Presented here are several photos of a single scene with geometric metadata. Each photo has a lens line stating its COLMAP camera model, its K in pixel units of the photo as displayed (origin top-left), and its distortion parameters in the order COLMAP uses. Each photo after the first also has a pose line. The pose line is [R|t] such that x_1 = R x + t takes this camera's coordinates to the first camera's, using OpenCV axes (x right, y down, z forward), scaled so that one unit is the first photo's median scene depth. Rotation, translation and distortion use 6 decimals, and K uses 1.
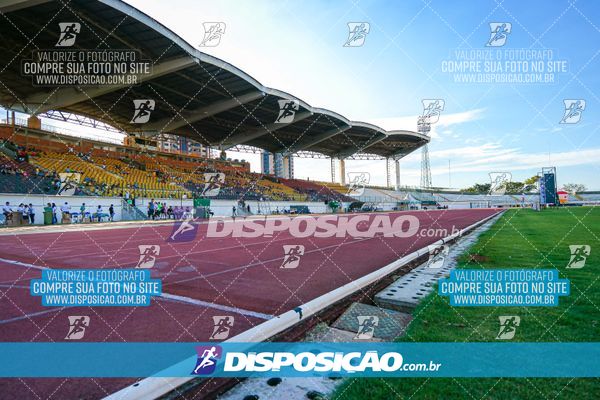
lens RADIAL K [[323.6, 0, 305.3], [0, 323.6, 200.4], [0, 0, 1]] dist [0.004922, 0.007907]
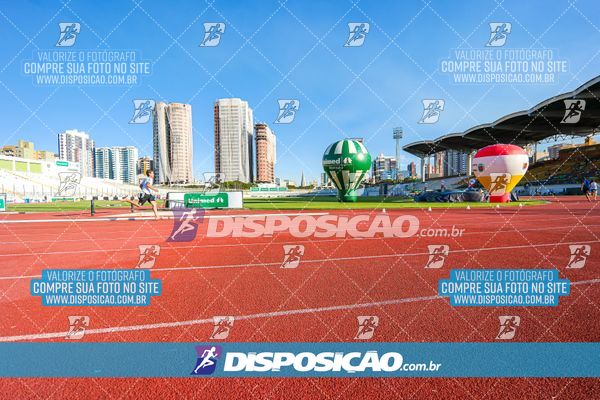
lens RADIAL K [[323.6, 0, 296.4], [0, 323.6, 201.8], [0, 0, 1]] dist [0.004922, 0.007907]
pose [[0.999827, 0.001132, 0.018549, -0.114414], [-0.001141, 0.999999, 0.000465, 0.000566], [-0.018549, -0.000486, 0.999828, 0.001387]]
